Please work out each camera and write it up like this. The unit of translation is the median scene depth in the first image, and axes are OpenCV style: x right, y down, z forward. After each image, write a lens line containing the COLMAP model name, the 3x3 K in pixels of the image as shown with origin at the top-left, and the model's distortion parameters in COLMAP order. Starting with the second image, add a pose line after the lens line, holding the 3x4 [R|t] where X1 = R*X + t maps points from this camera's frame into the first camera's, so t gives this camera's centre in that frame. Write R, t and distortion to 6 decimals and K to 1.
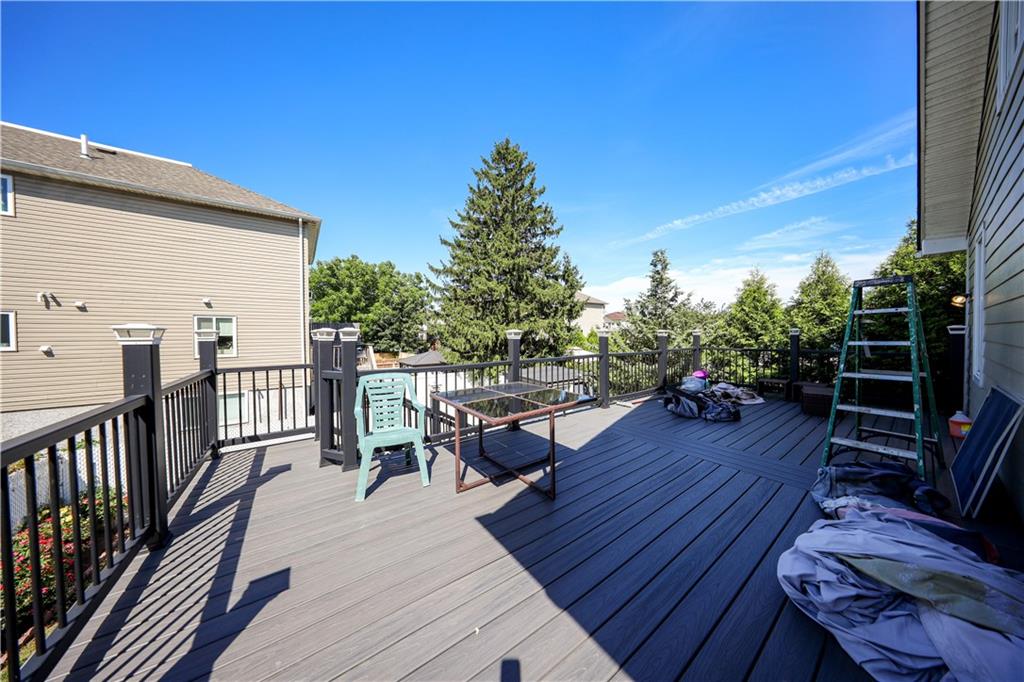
lens RADIAL K [[297.0, 0, 511.6], [0, 297.0, 340.1], [0, 0, 1]] dist [-0.000556, -0.000033]
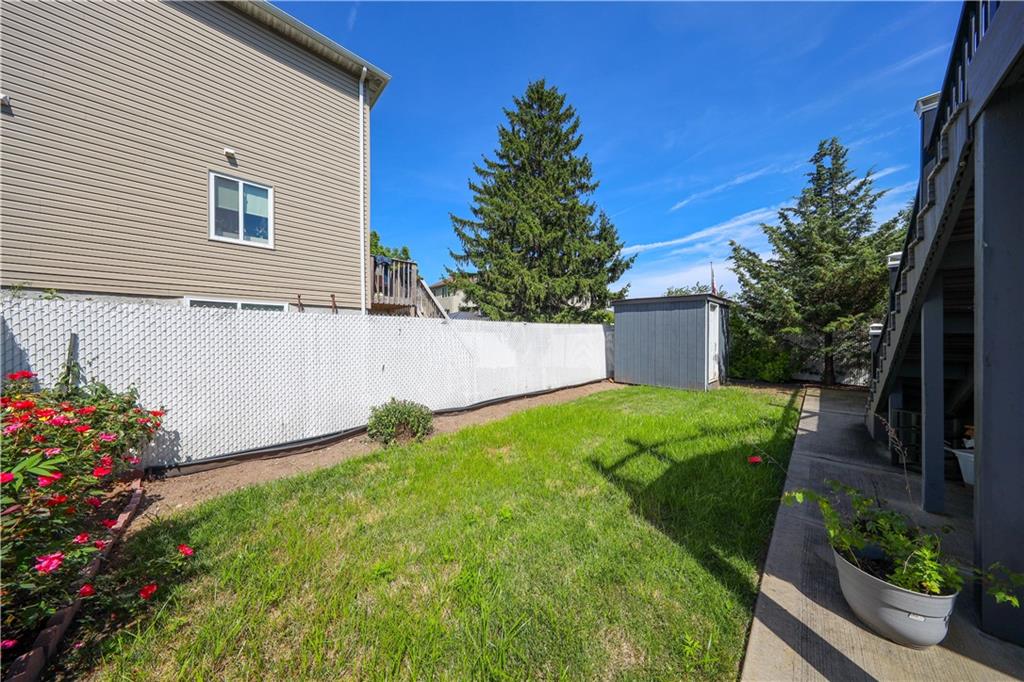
lens RADIAL K [[297.0, 0, 508.9], [0, 297.0, 342.7], [0, 0, 1]] dist [-0.000556, -0.000033]
pose [[0.988036, 0.000751, 0.154220, -0.472712], [0.001961, 0.999846, -0.017432, 0.254841], [-0.154209, 0.017525, 0.987883, 0.252472]]
